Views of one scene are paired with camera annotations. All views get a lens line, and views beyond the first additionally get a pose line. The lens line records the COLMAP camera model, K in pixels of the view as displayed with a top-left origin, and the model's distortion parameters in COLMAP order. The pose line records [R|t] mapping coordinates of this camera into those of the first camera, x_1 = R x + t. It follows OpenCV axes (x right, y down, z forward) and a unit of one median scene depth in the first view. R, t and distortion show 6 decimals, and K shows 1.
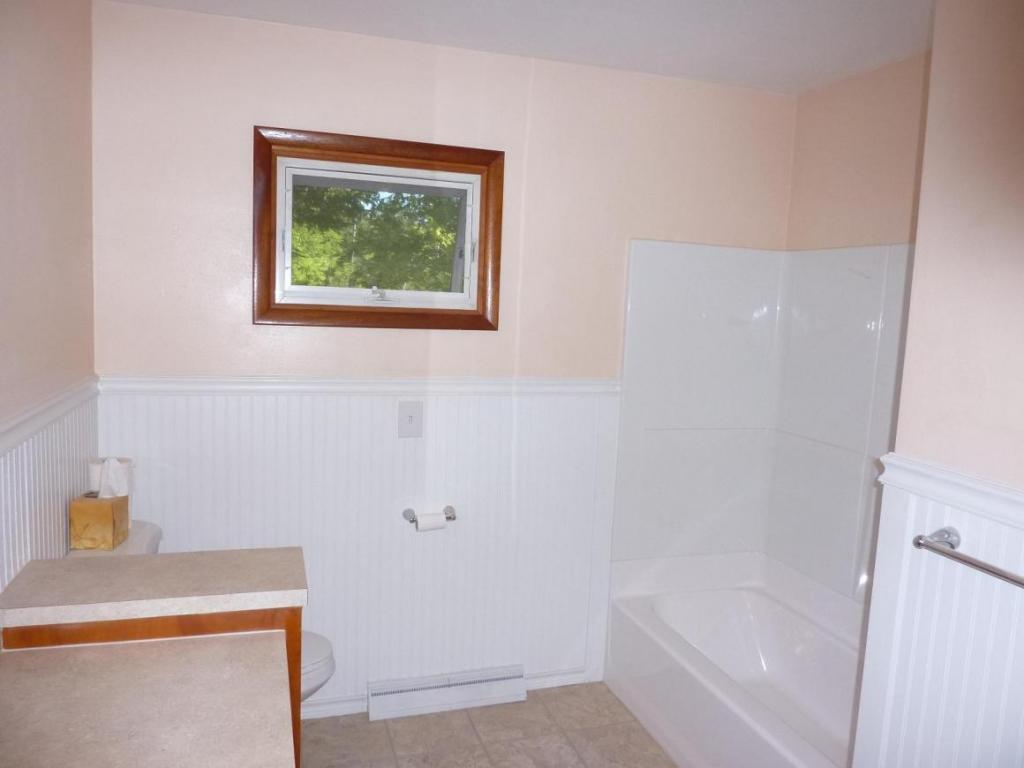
lens RADIAL K [[755.0, 0, 510.6], [0, 755.0, 383.7], [0, 0, 1]] dist [-0.017561, -0.019097]
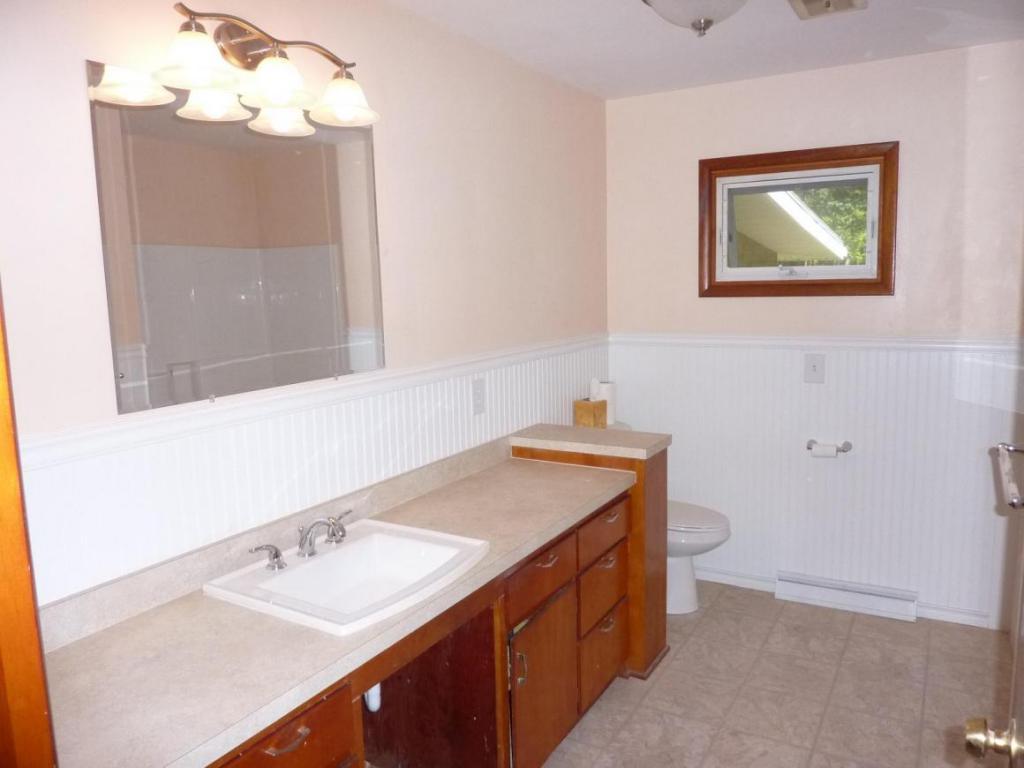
lens RADIAL K [[755.0, 0, 511.1], [0, 755.0, 379.6], [0, 0, 1]] dist [-0.017561, -0.019097]
pose [[0.665463, 0.043157, -0.745182, 0.474573], [-0.029765, 0.999067, 0.031279, 0.042491], [0.745837, 0.001365, 0.666127, -0.218920]]
